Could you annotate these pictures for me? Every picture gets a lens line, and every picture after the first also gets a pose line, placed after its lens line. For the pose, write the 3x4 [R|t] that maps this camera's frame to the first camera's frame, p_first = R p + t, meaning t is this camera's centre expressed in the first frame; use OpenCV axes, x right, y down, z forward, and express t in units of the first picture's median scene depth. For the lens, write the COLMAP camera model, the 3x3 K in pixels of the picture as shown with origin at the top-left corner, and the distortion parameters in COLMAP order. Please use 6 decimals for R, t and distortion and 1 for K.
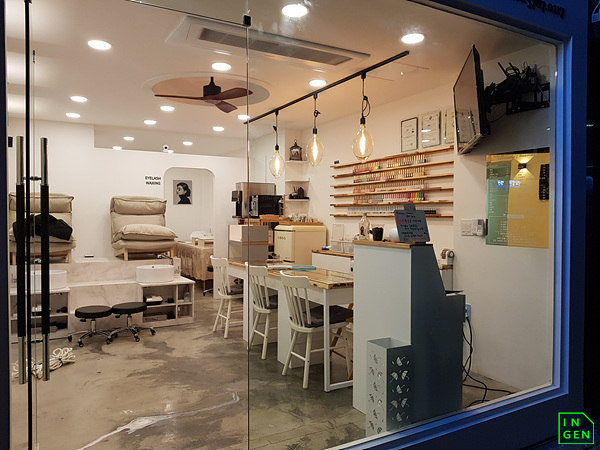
lens RADIAL K [[471.4, 0, 294.4], [0, 471.4, 222.8], [0, 0, 1]] dist [0.077056, -0.132856]
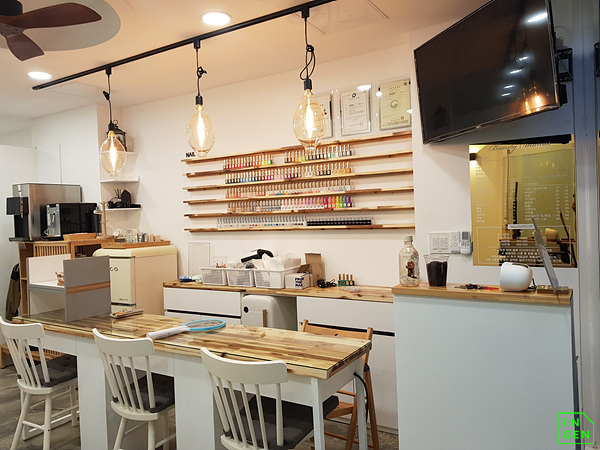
lens RADIAL K [[471.4, 0, 294.4], [0, 471.4, 222.8], [0, 0, 1]] dist [0.077056, -0.132856]
pose [[0.872194, -0.046082, 0.486984, -0.132640], [0.047546, 0.998825, 0.009361, -0.027361], [-0.486843, 0.014990, 0.873361, 0.328836]]
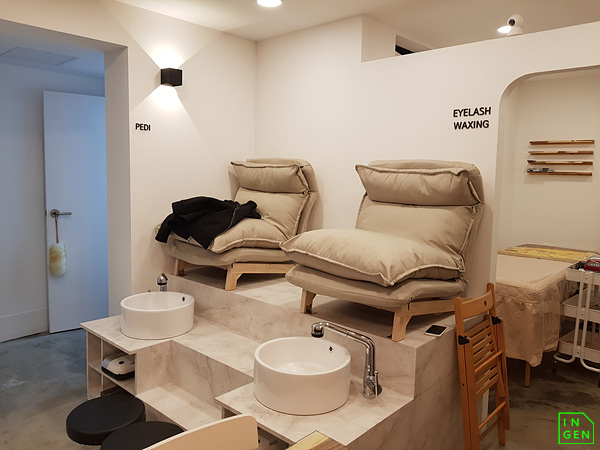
lens RADIAL K [[471.4, 0, 294.4], [0, 471.4, 222.8], [0, 0, 1]] dist [0.077056, -0.132856]
pose [[0.309375, 0.107025, -0.944898, 0.045072], [-0.032759, 0.994256, 0.101890, -0.046775], [0.950376, -0.000568, 0.311104, 0.894799]]
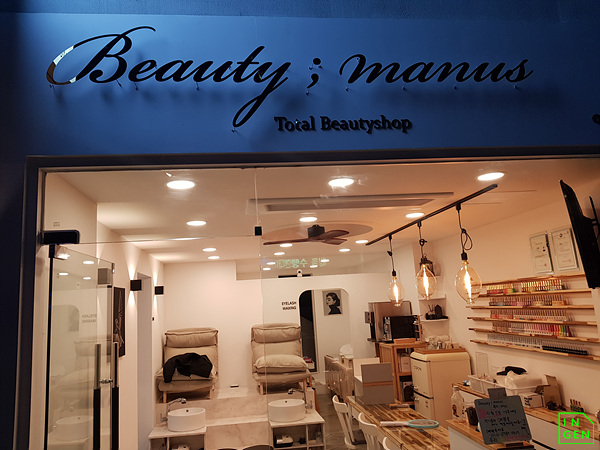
lens RADIAL K [[470.1, 0, 287.7], [0, 470.1, 211.6], [0, 0, 1]] dist [0.064899, -0.109528]
pose [[0.920915, -0.131234, -0.367006, 0.126246], [0.057510, 0.977057, -0.205068, -0.095678], [0.385498, 0.167744, 0.907333, 0.037390]]
